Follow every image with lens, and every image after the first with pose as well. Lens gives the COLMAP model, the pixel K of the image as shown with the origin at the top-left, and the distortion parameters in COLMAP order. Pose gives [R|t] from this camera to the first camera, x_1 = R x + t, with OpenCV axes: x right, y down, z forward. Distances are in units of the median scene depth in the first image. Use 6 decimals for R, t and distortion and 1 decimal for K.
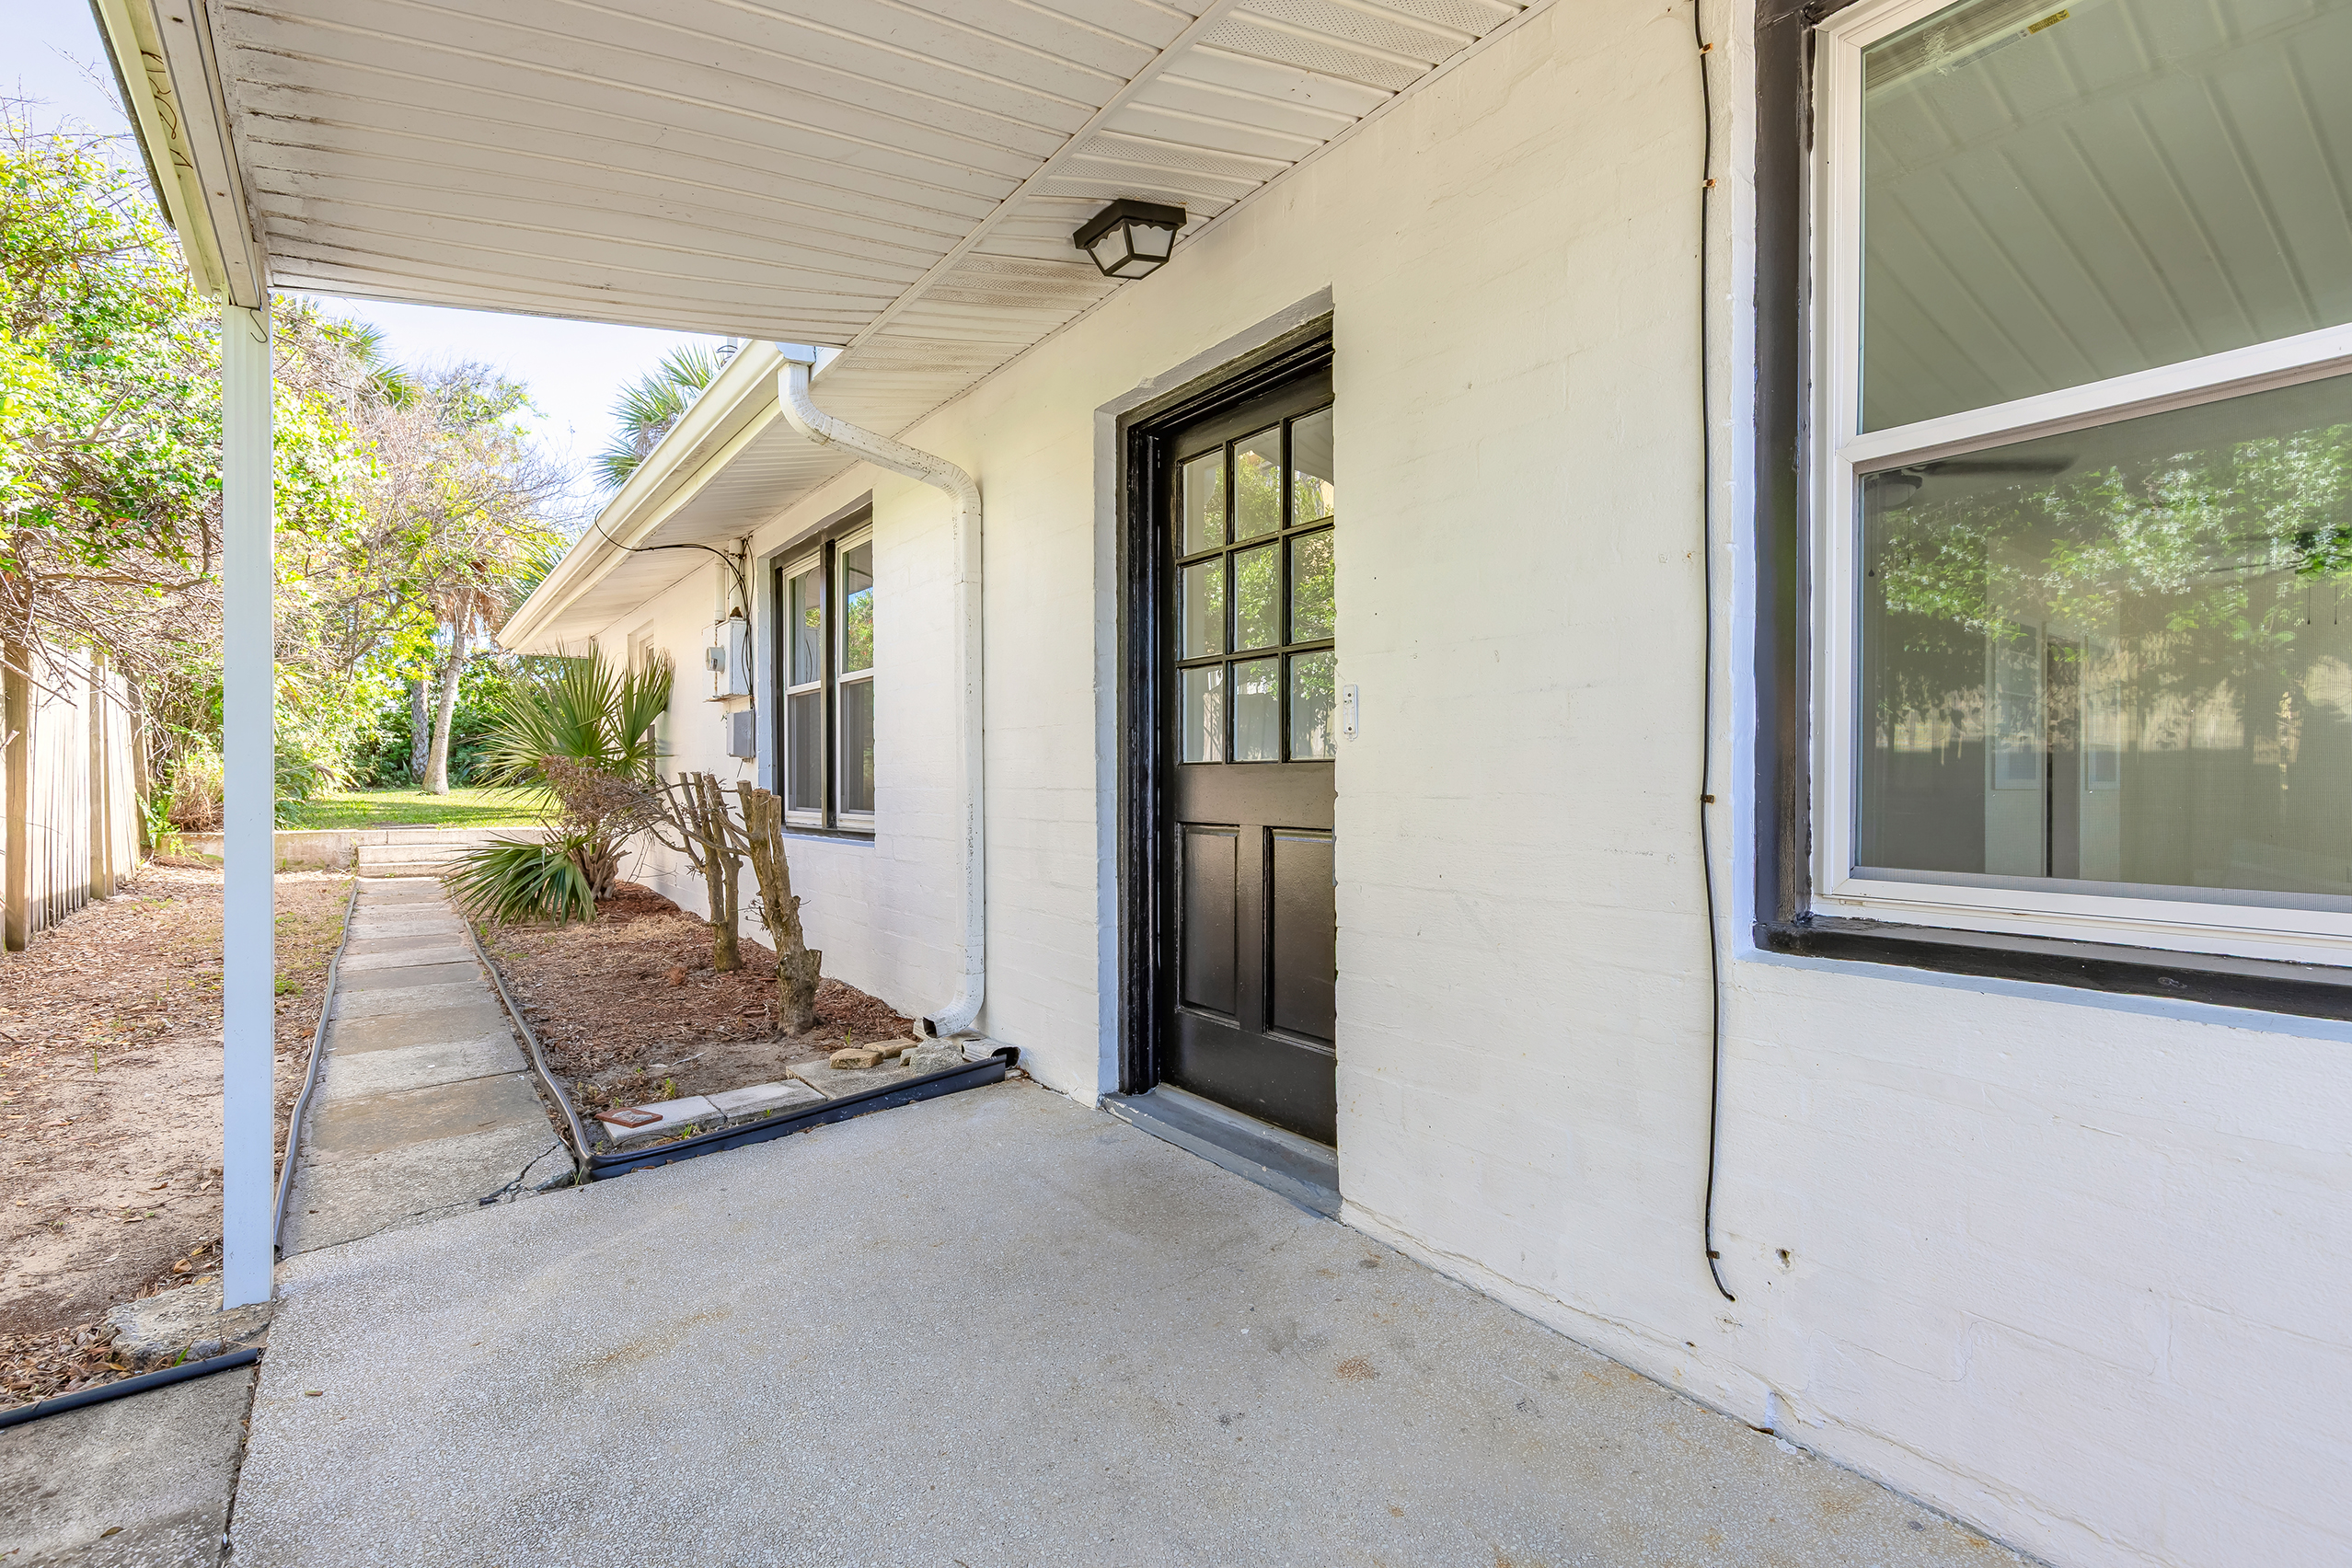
lens RADIAL K [[1075.2, 0, 1176.0], [0, 1075.2, 784.0], [0, 0, 1]] dist [0.010175, -0.000195]
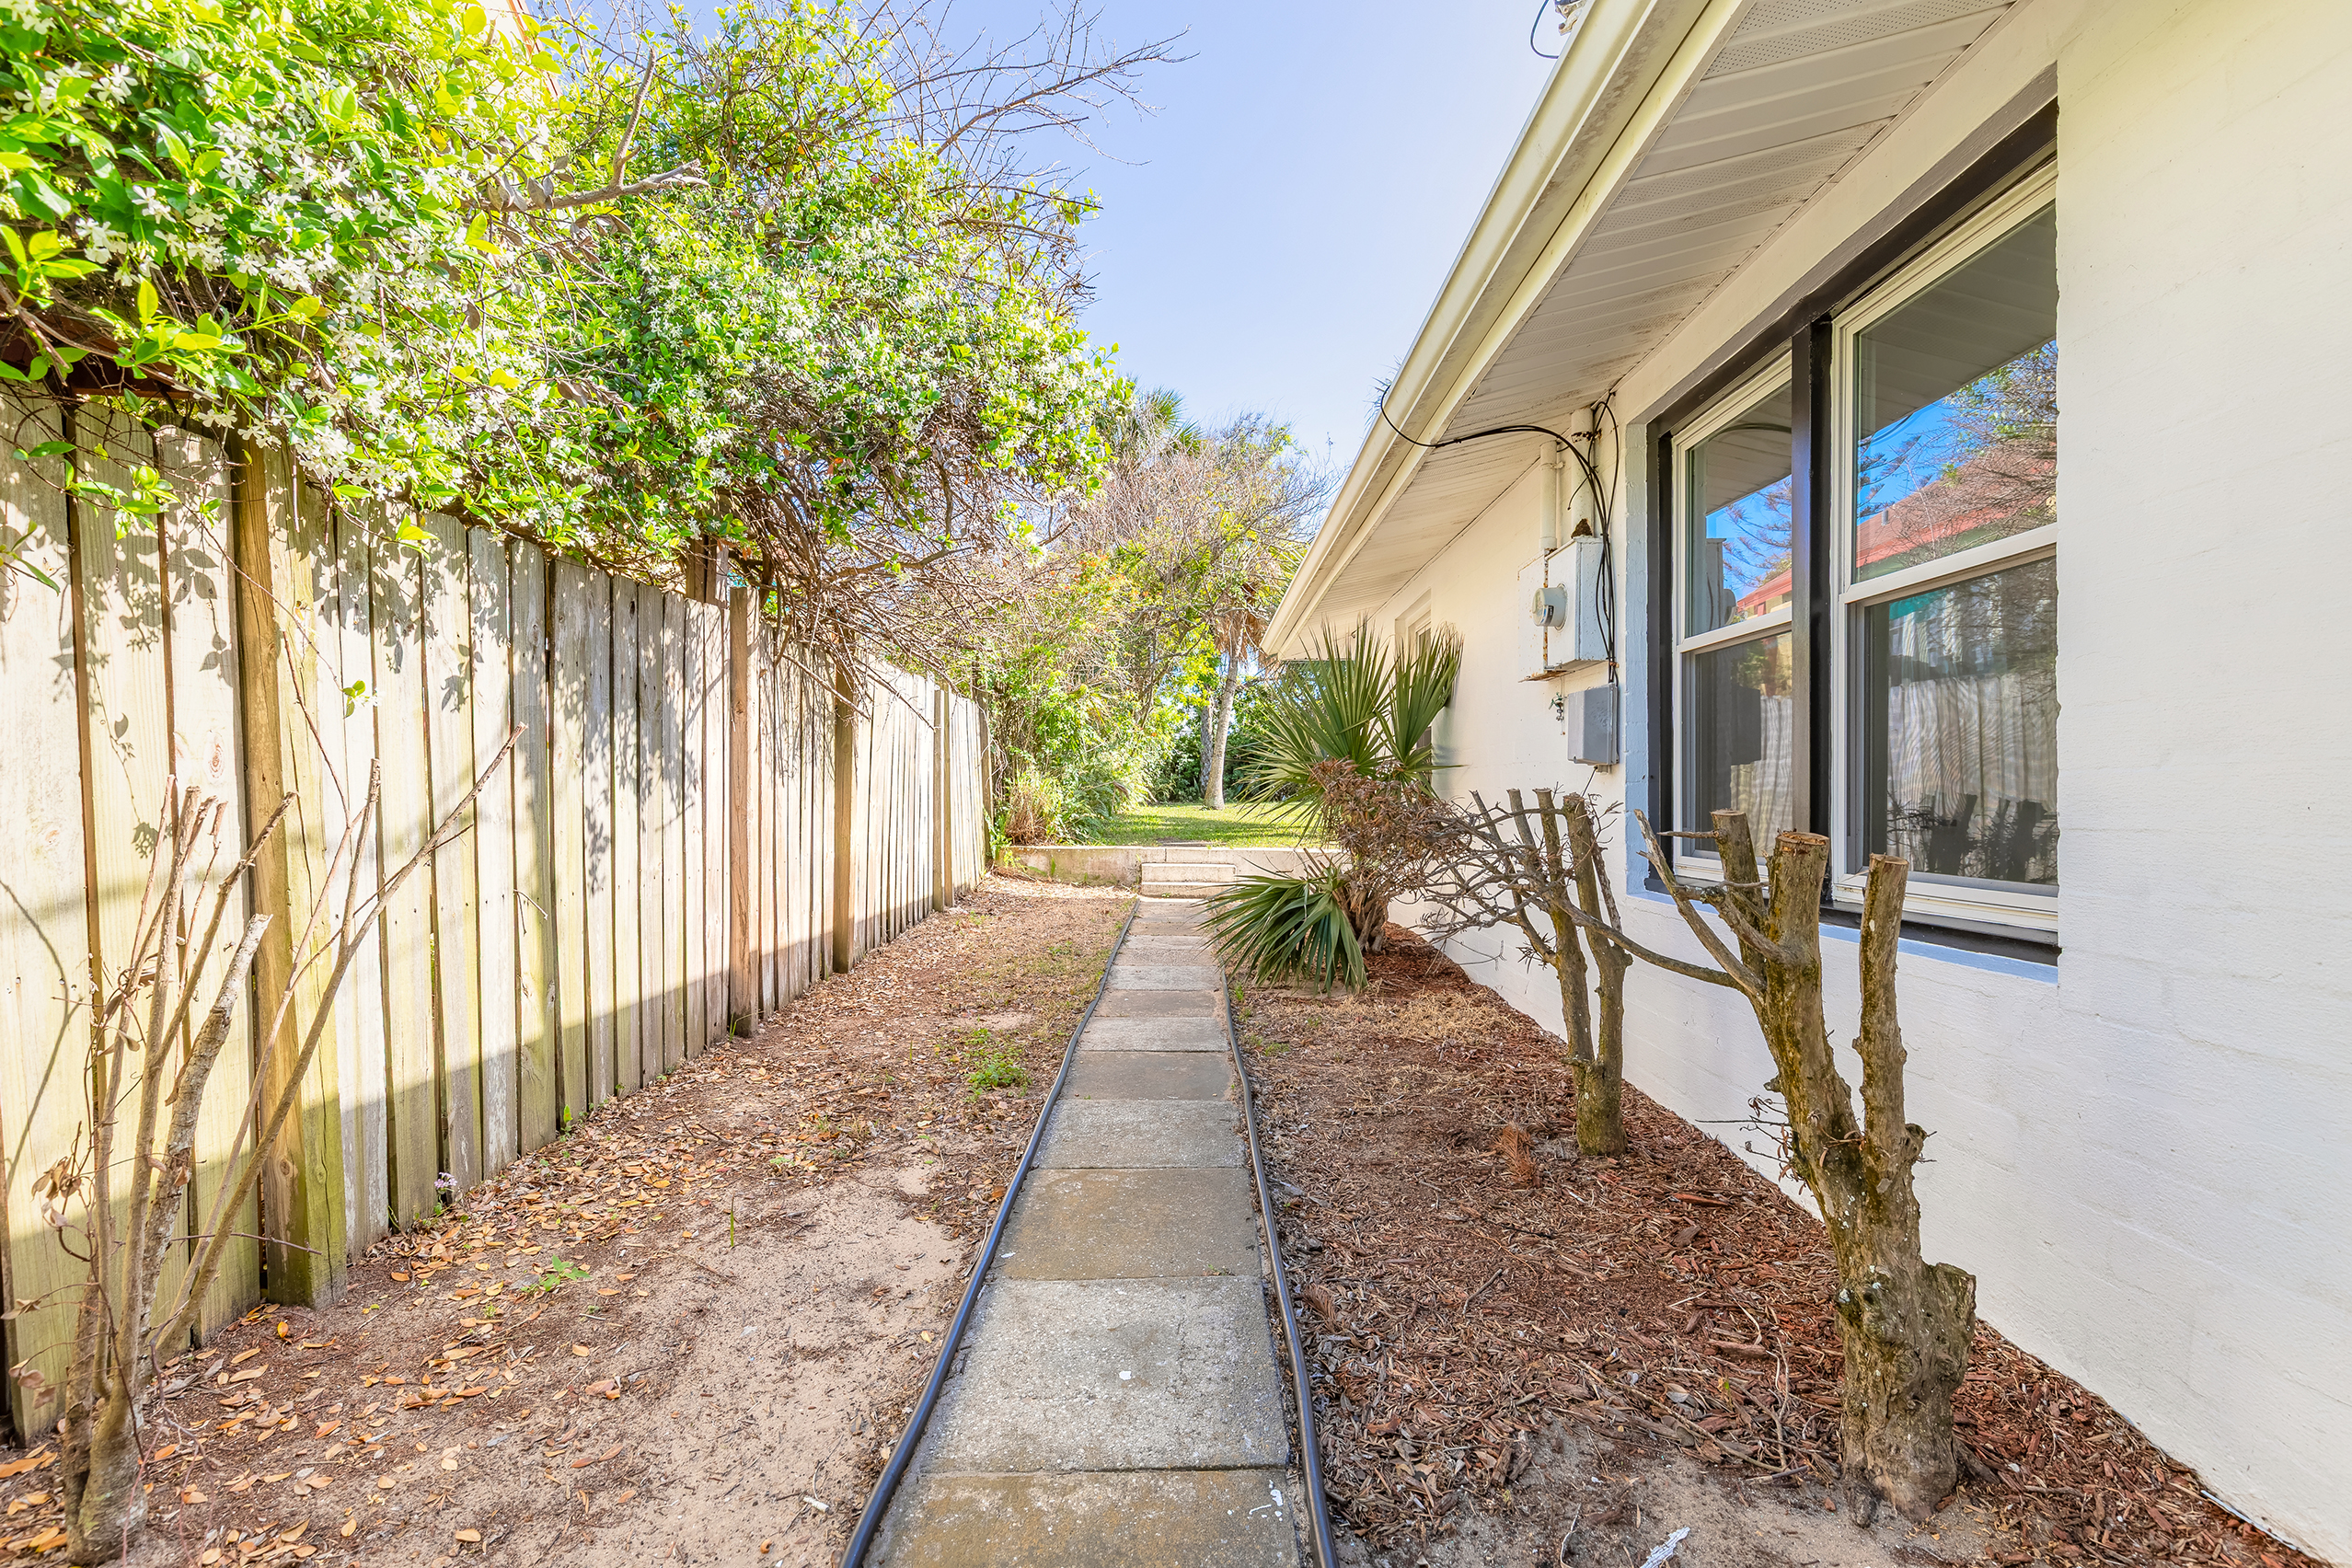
lens RADIAL K [[1070.8, 0, 1171.0], [0, 1070.8, 790.8], [0, 0, 1]] dist [0.004189, -0.000236]
pose [[0.796347, 0.000045, -0.604840, -0.181082], [-0.004811, 0.999969, -0.006259, -0.004027], [0.604821, 0.007894, 0.796322, 0.300157]]
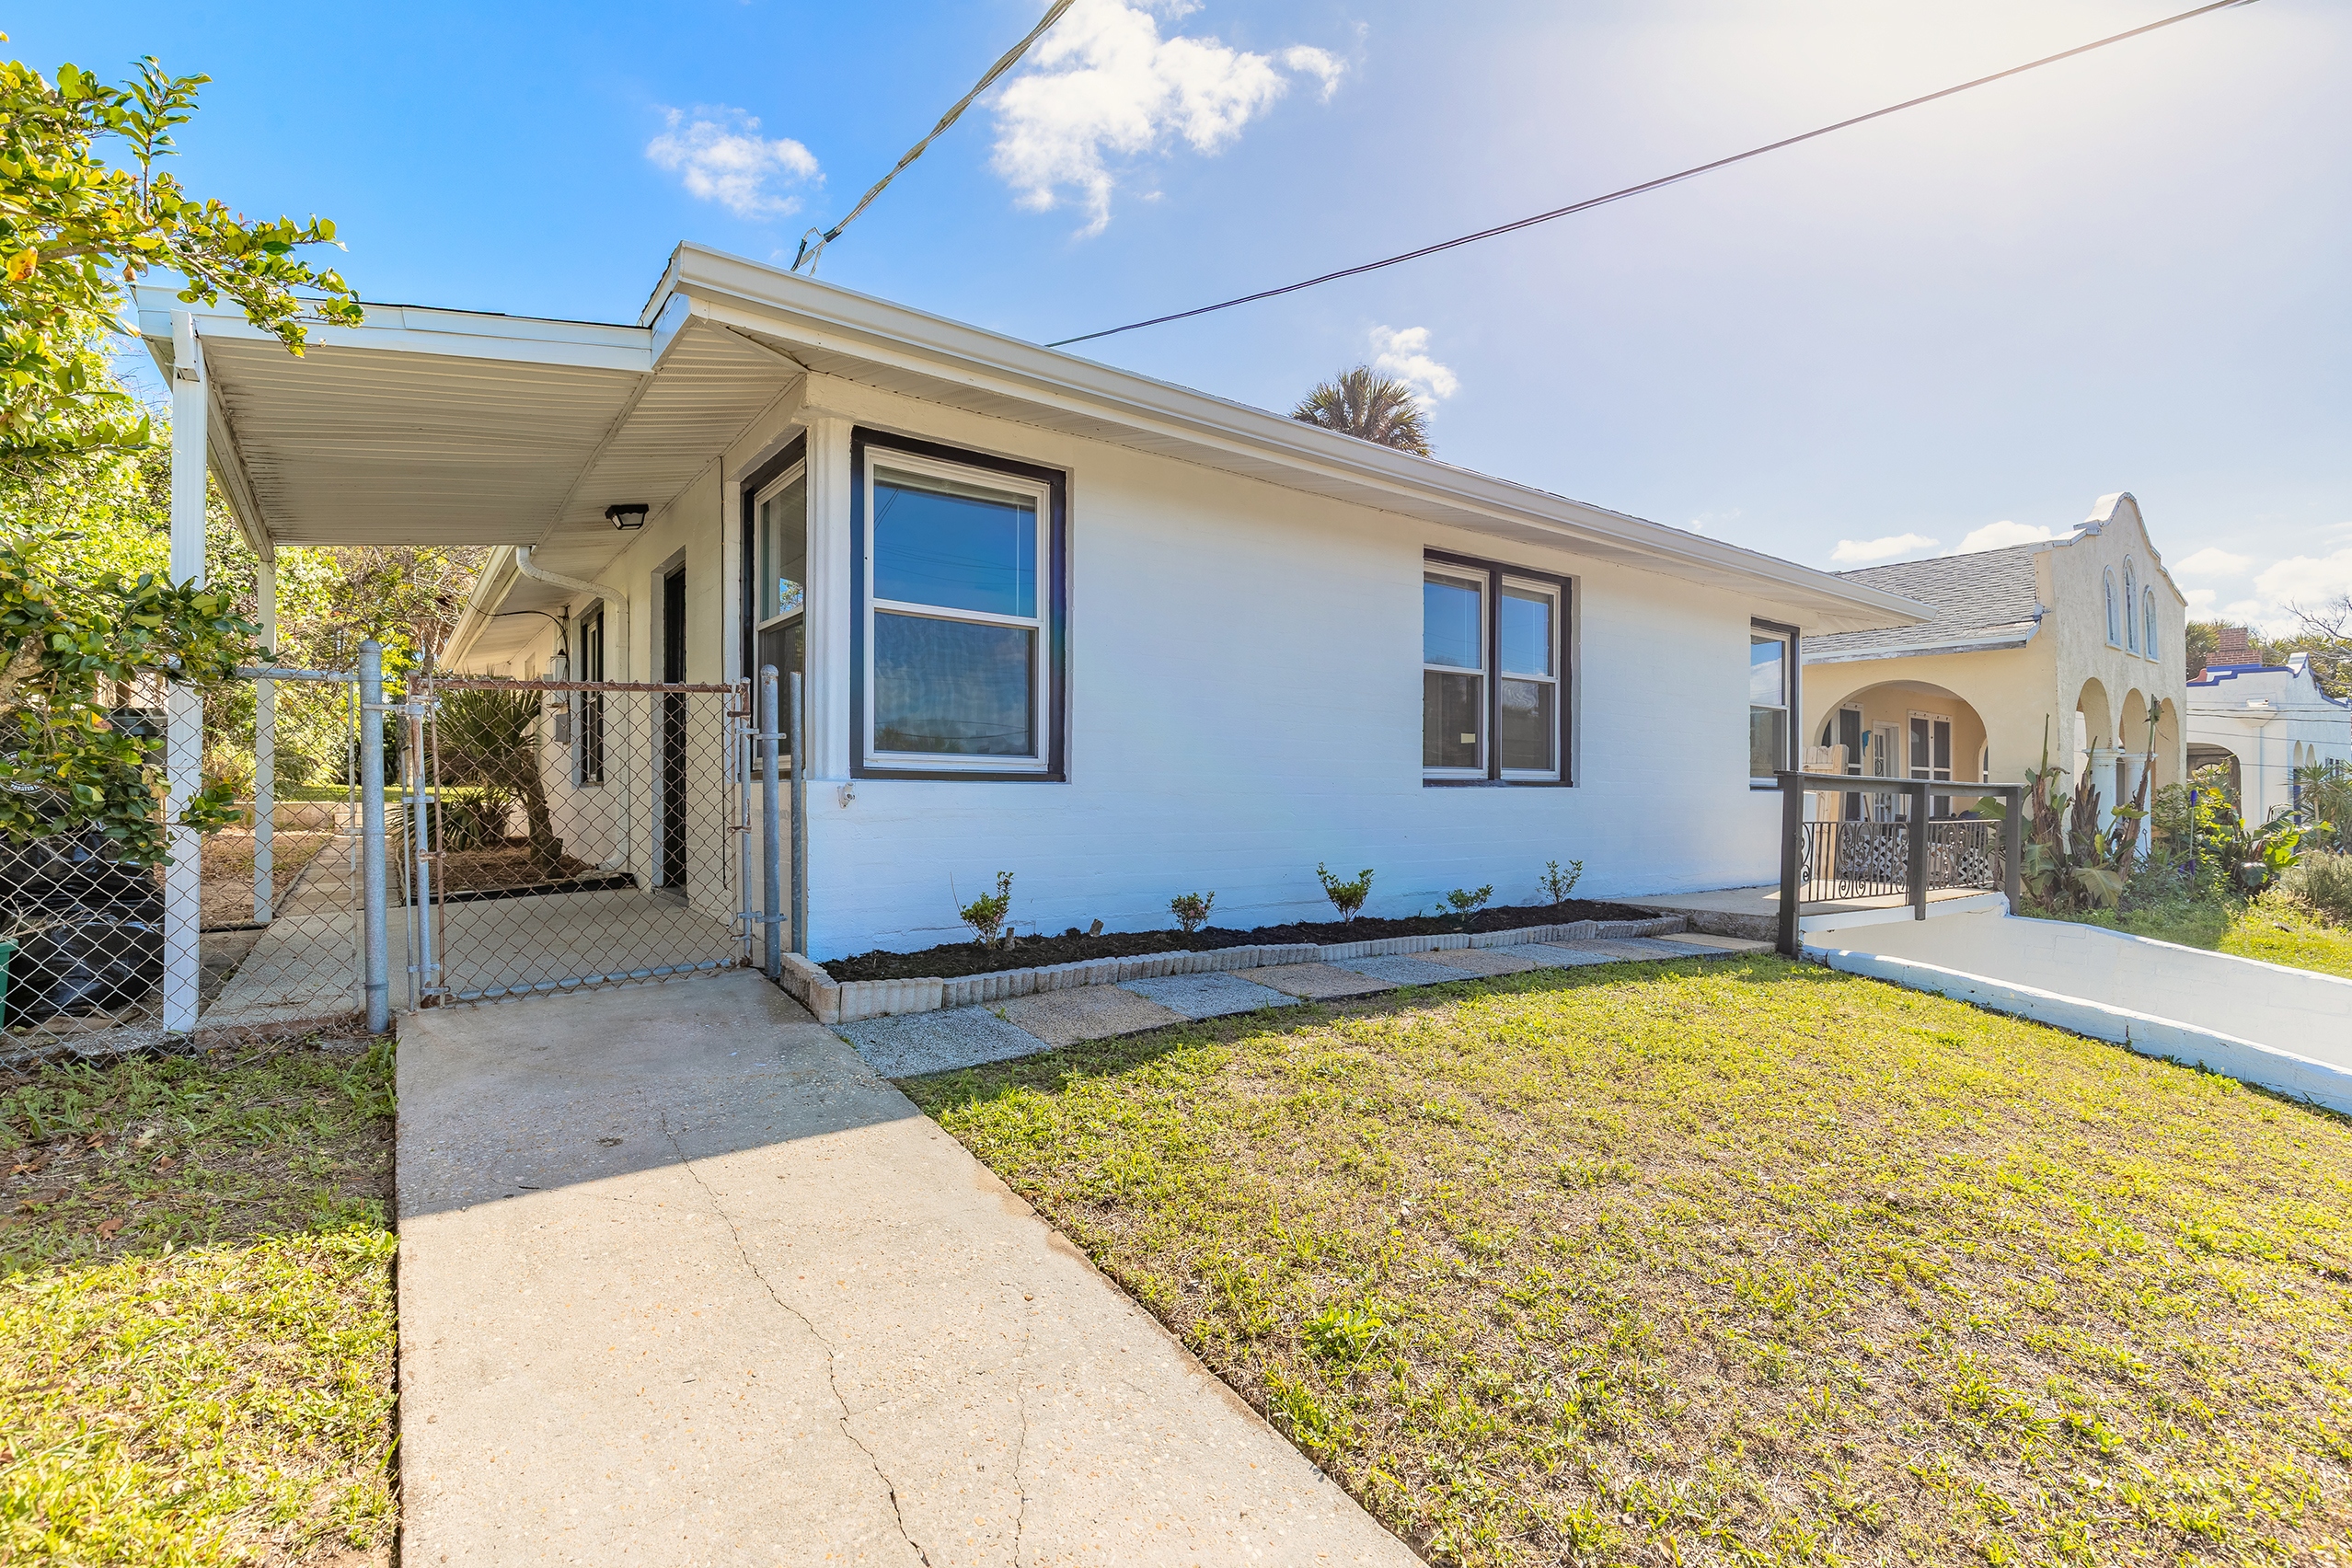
lens RADIAL K [[1070.8, 0, 1171.0], [0, 1070.8, 790.8], [0, 0, 1]] dist [0.004189, -0.000236]
pose [[0.999984, 0.005625, 0.000797, 0.401832], [-0.005618, 0.999955, -0.007606, 0.043523], [-0.000840, 0.007601, 0.999971, -0.480577]]
